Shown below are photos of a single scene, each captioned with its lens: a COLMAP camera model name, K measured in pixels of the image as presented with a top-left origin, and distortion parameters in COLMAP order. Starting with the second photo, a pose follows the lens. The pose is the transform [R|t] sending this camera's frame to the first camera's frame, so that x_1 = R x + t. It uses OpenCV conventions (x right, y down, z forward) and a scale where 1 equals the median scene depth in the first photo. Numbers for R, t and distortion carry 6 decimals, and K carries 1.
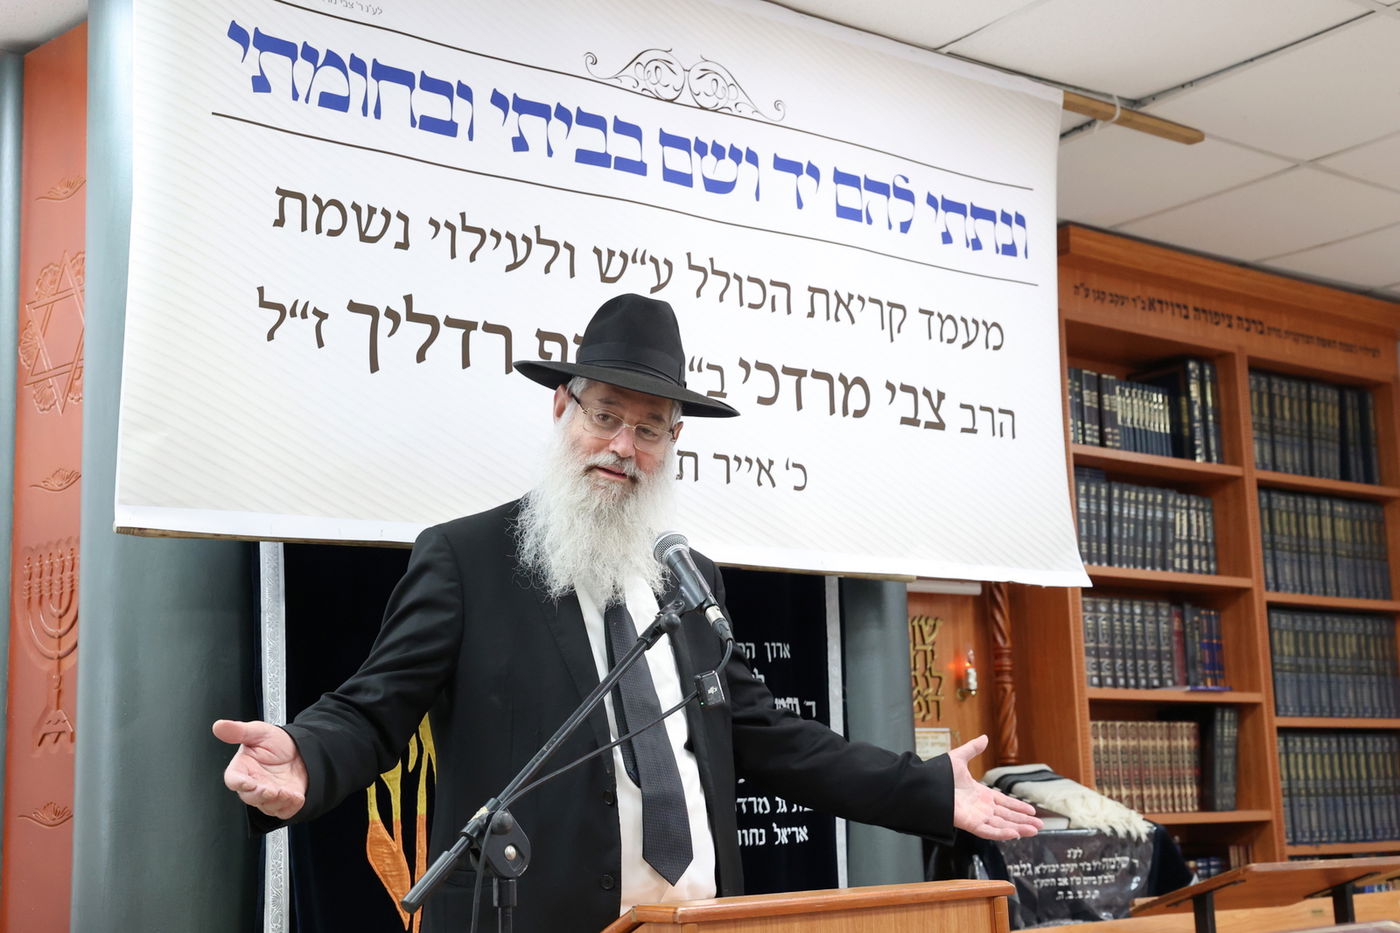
lens RADIAL K [[1843.1, 0, 696.0], [0, 1843.1, 470.4], [0, 0, 1]] dist [0.074194, -0.022506]
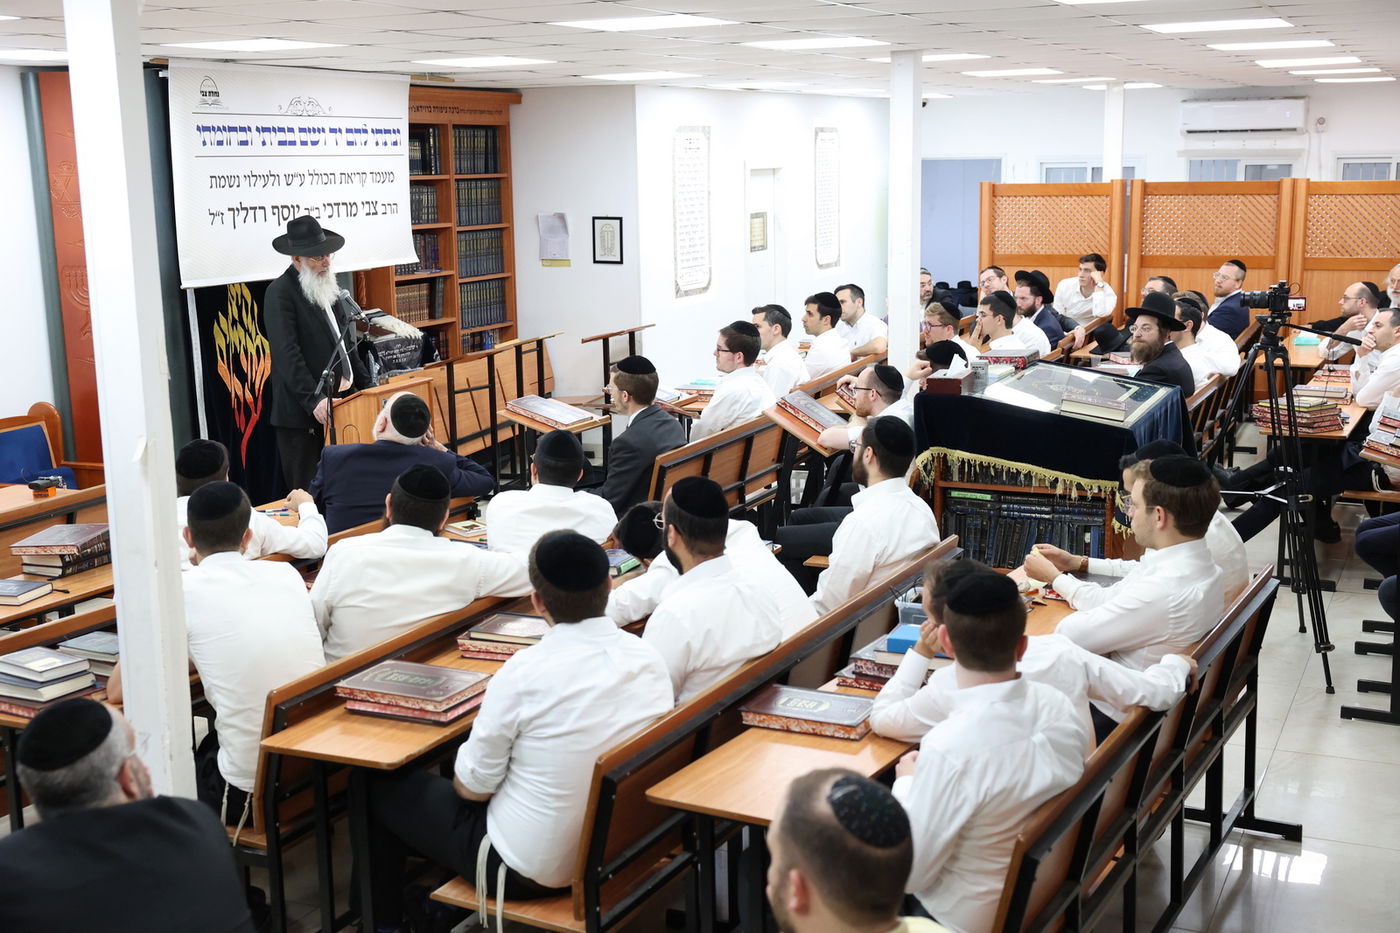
lens RADIAL K [[1703.7, 0, 683.9], [0, 1703.7, 466.1], [0, 0, 1]] dist [0.065463, 0.024995]
pose [[0.879482, -0.074247, 0.470105, -0.696150], [-0.086898, 0.946101, 0.311996, -0.500831], [-0.467932, -0.315246, 0.825627, -1.487042]]
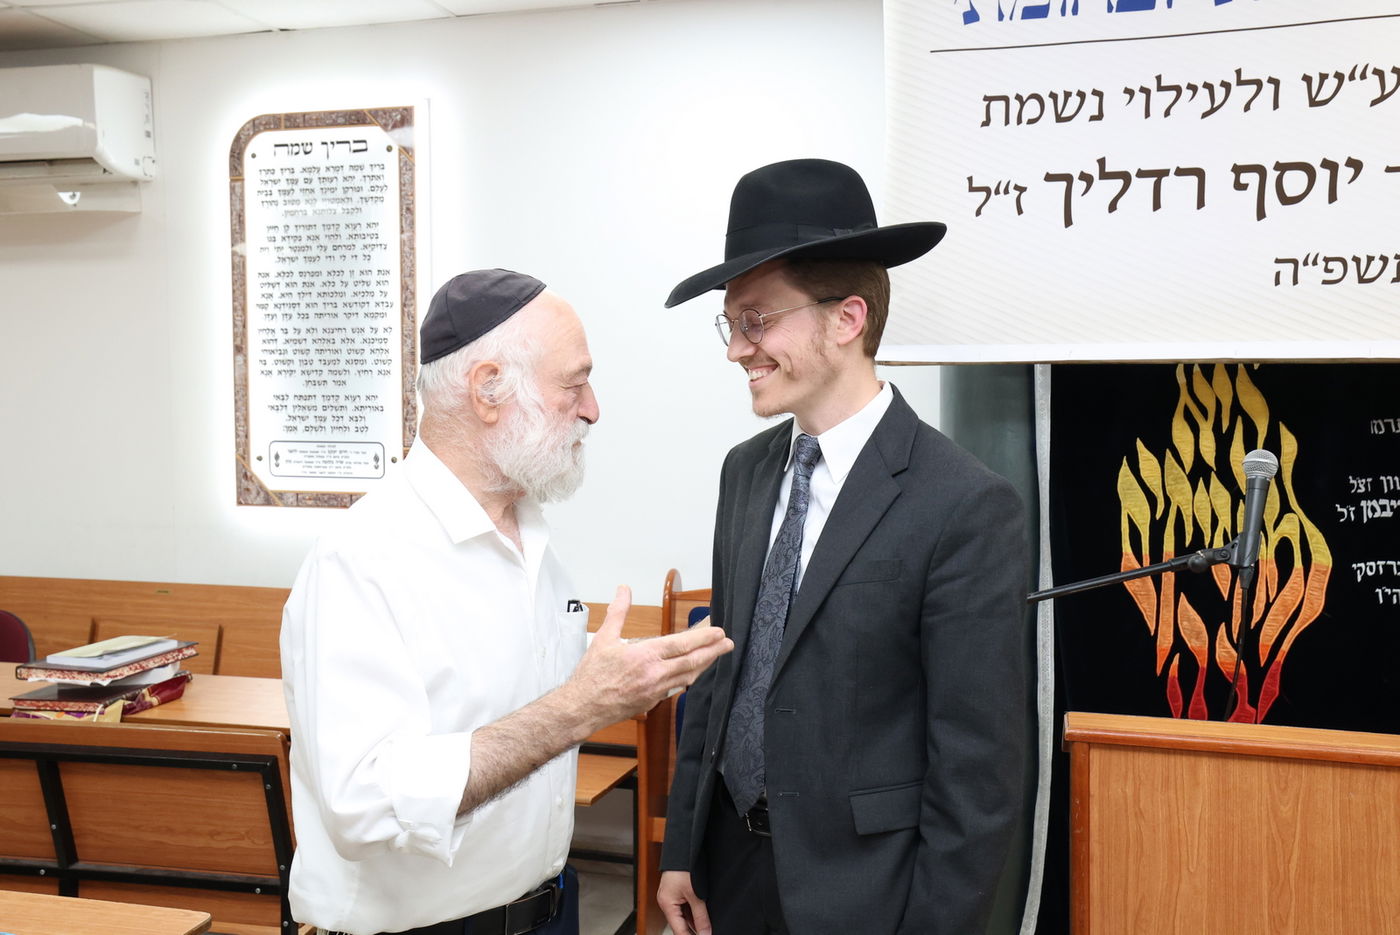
lens RADIAL K [[1274.4, 0, 679.1], [0, 1274.4, 451.9], [0, 0, 1]] dist [0.014032, 0.085026]
pose [[0.616102, 0.071171, -0.784445, 0.277021], [0.117248, 0.976527, 0.180685, -0.069897], [0.778891, -0.203295, 0.593296, 0.173839]]
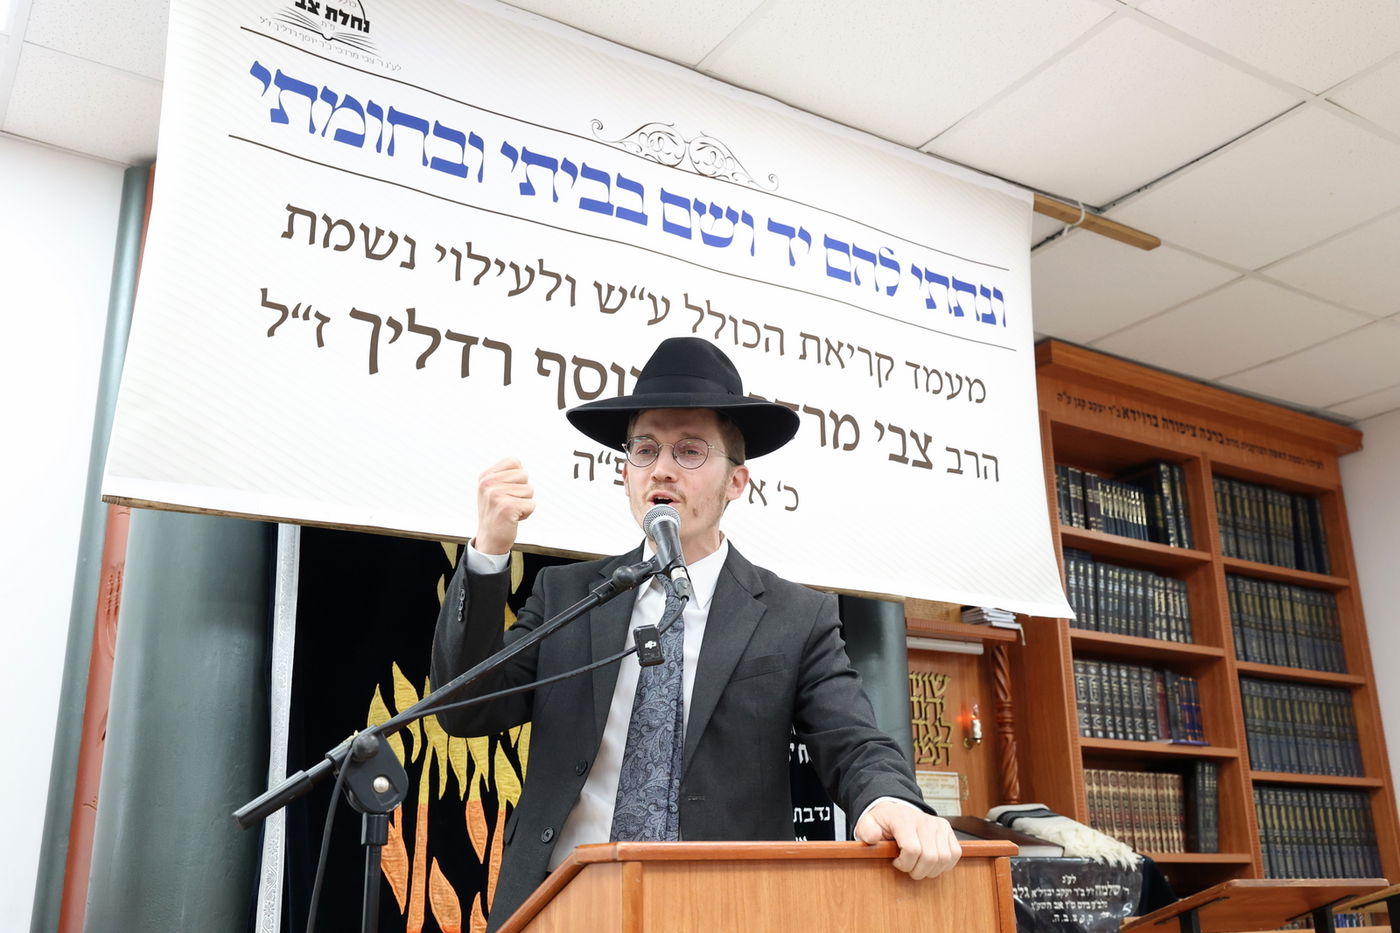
lens RADIAL K [[1333.3, 0, 692.9], [0, 1333.3, 467.1], [0, 0, 1]] dist [-0.038628, 0.110581]
pose [[0.996390, -0.008671, -0.084450, 0.057389], [-0.002428, 0.991452, -0.130446, 0.076368], [0.084859, 0.130180, 0.987852, 0.194775]]
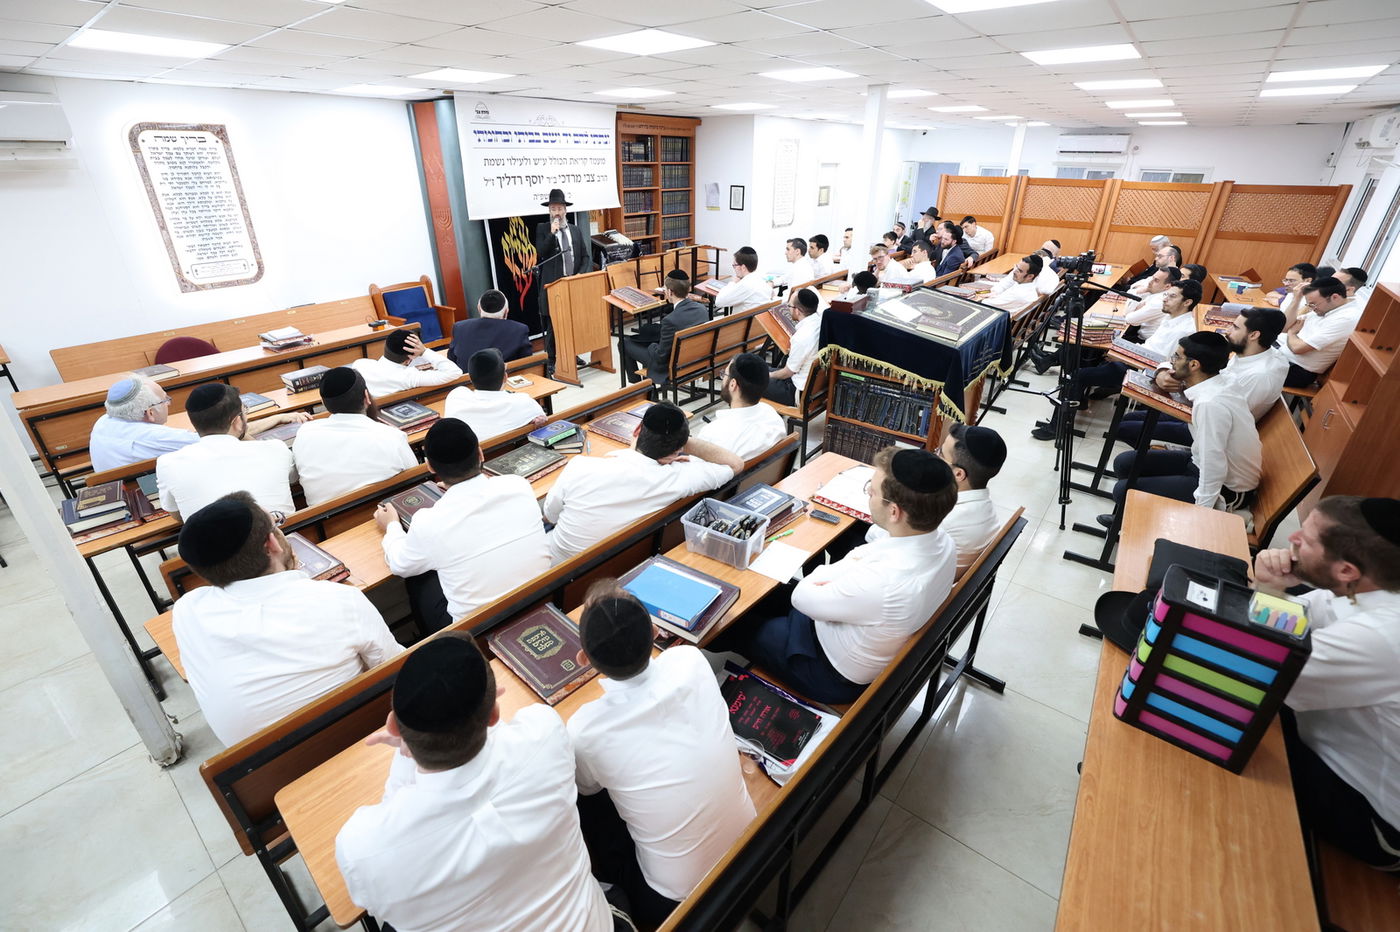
lens RADIAL K [[603.4, 0, 683.6], [0, 603.4, 447.3], [0, 0, 1]] dist [-0.050415, 0.021784]
pose [[0.969847, -0.082084, 0.229475, -0.084130], [-0.065053, 0.820221, 0.568335, -0.393683], [-0.234871, -0.566126, 0.790150, -0.936727]]
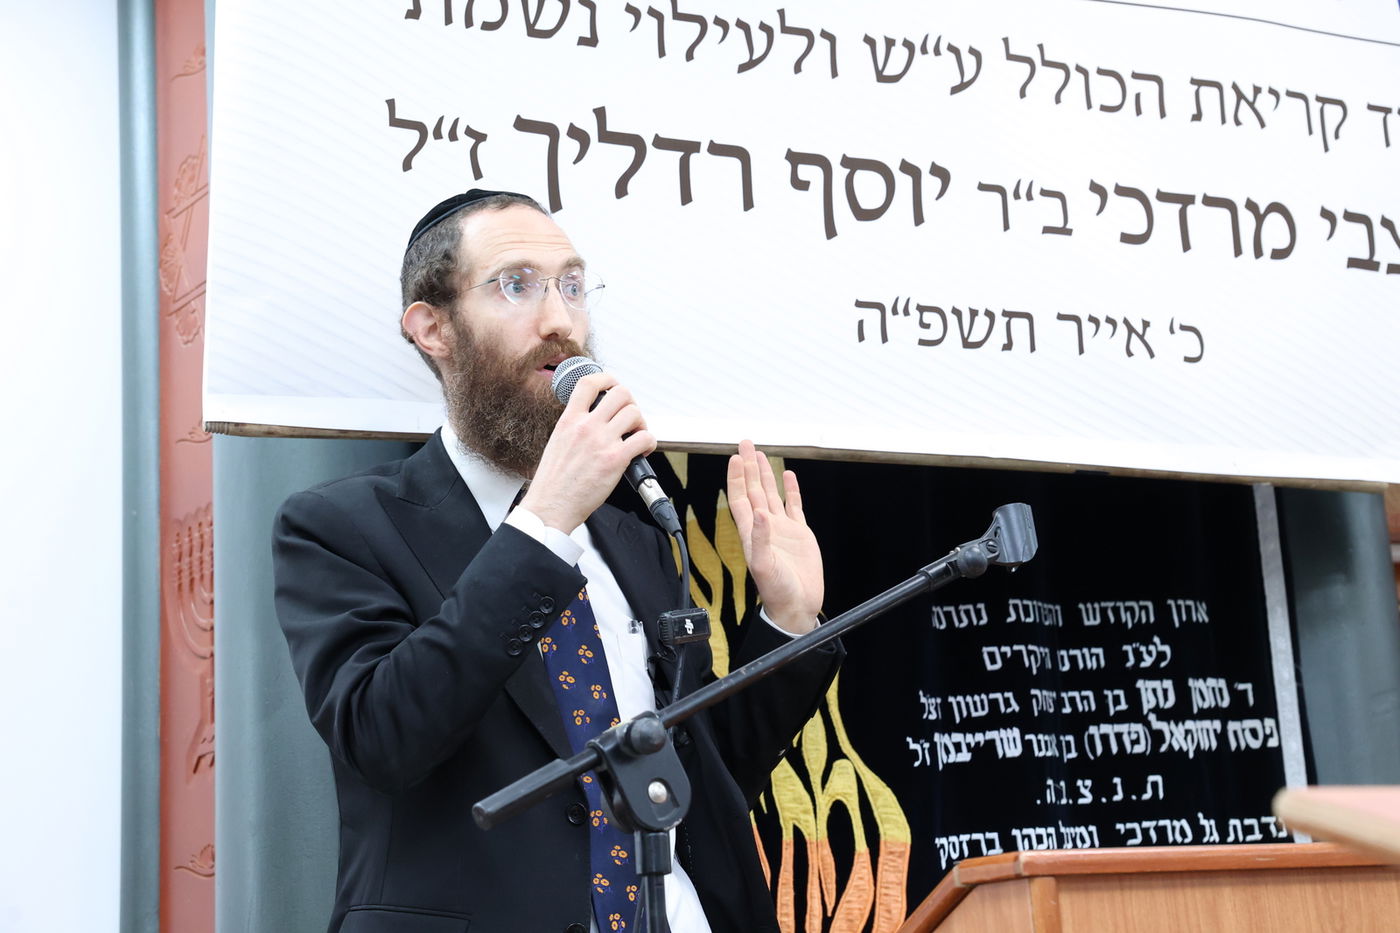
lens RADIAL K [[2252.8, 0, 707.5], [0, 2252.8, 463.4], [0, 0, 1]] dist [0.202438, -0.224387]
pose [[0.975474, -0.071804, -0.208073, 0.046917], [0.061304, 0.996519, -0.056491, 0.075045], [0.211406, 0.042350, 0.976480, 0.111489]]
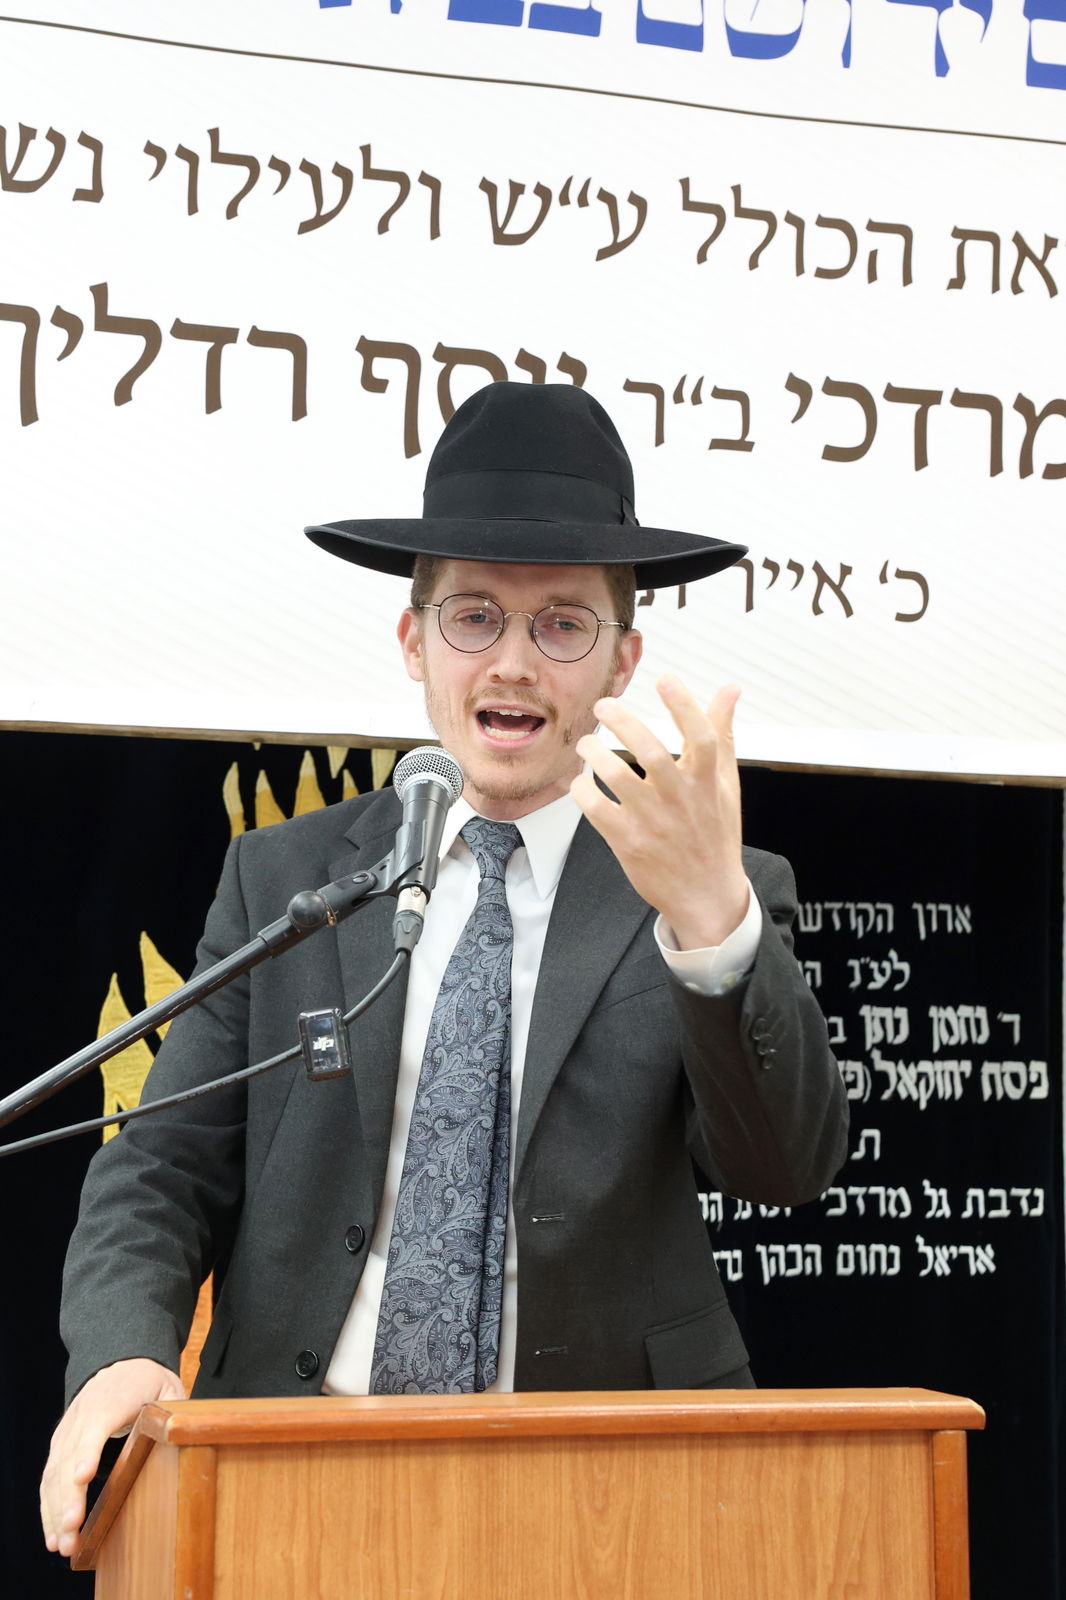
lens RADIAL K [[3071.2, 0, 533.0], [0, 3071.2, 800.0], [0, 0, 1]] dist [0.238615, 0.074450]
pose [[0.941223, 0.007568, -0.337701, 0.223191], [0.016302, 0.997566, 0.067789, 0.000016], [0.337392, -0.069310, 0.938809, 0.110665]]
